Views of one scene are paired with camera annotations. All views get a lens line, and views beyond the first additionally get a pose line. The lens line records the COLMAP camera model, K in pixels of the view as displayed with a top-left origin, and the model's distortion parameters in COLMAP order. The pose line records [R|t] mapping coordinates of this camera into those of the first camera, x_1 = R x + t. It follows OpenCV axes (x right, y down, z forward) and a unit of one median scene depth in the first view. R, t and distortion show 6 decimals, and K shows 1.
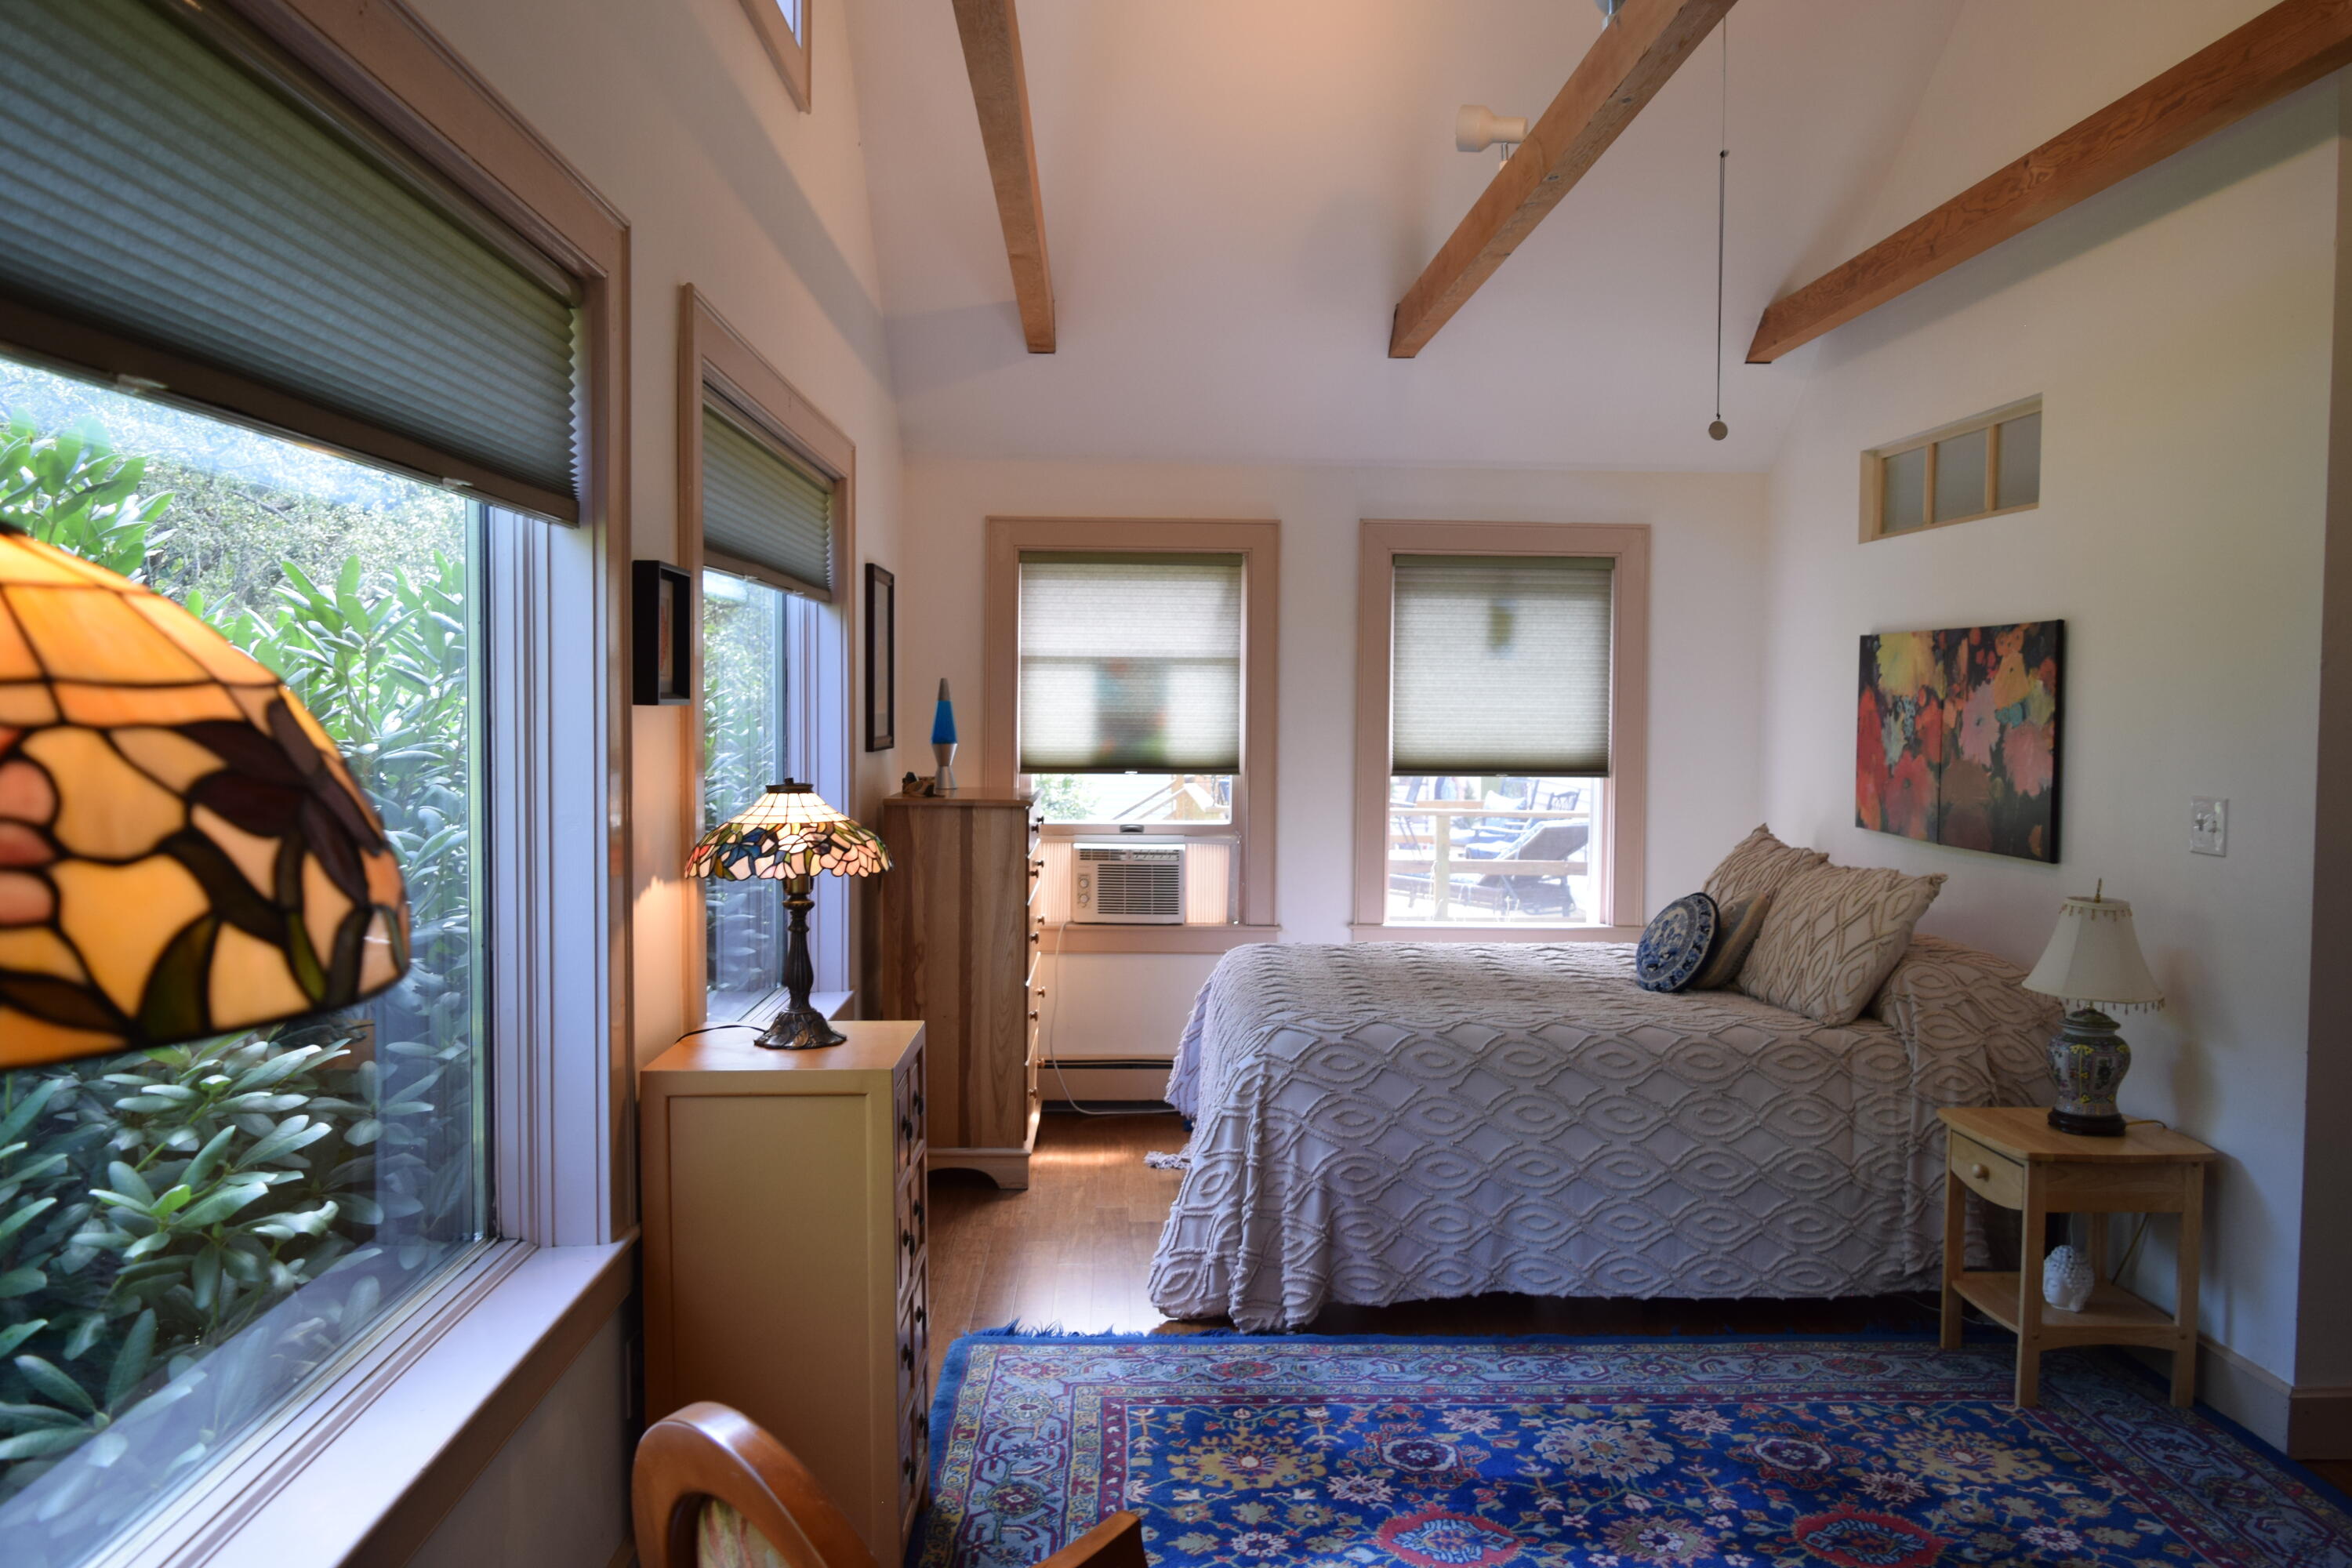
lens RADIAL K [[1831.0, 0, 1179.7], [0, 1831.0, 786.0], [0, 0, 1]] dist [-0.019500, 0.013856]
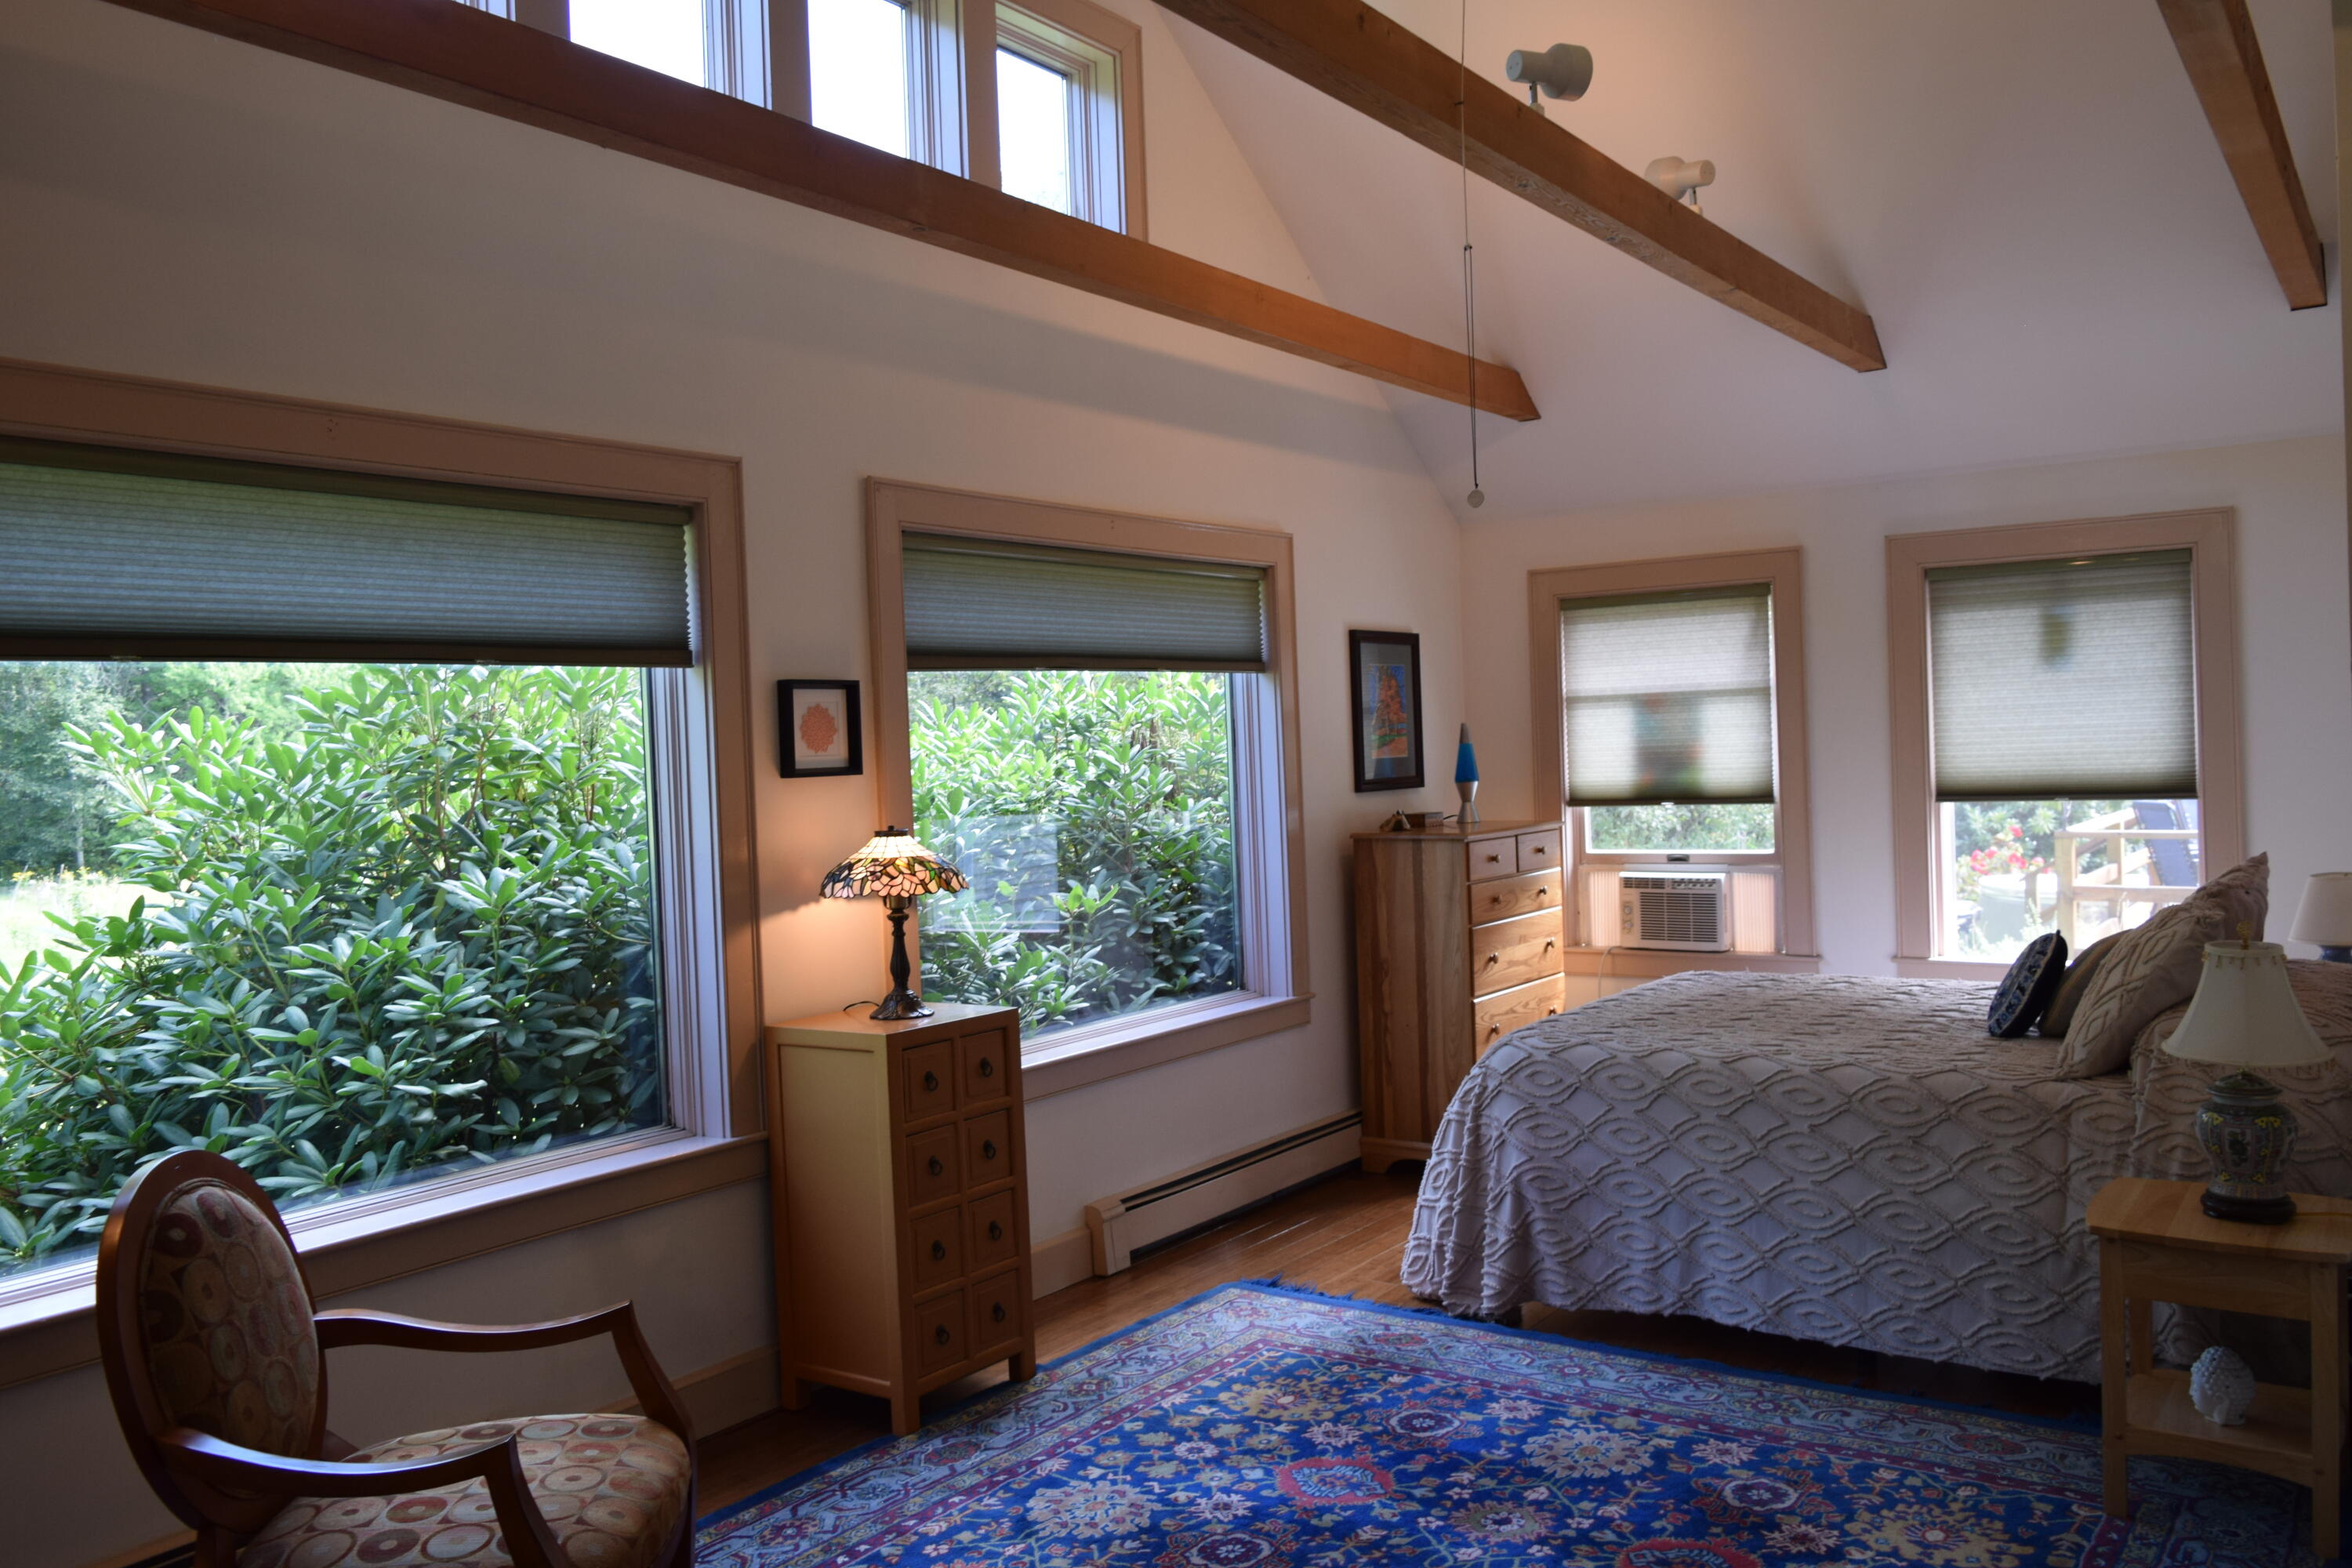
lens RADIAL K [[1831.0, 0, 1176.0], [0, 1831.0, 781.7], [0, 0, 1]] dist [-0.019500, 0.013856]
pose [[0.792287, -0.025525, -0.609614, 0.577860], [0.015896, 0.999649, -0.021196, -0.003359], [0.609941, 0.007103, 0.792415, 0.017172]]
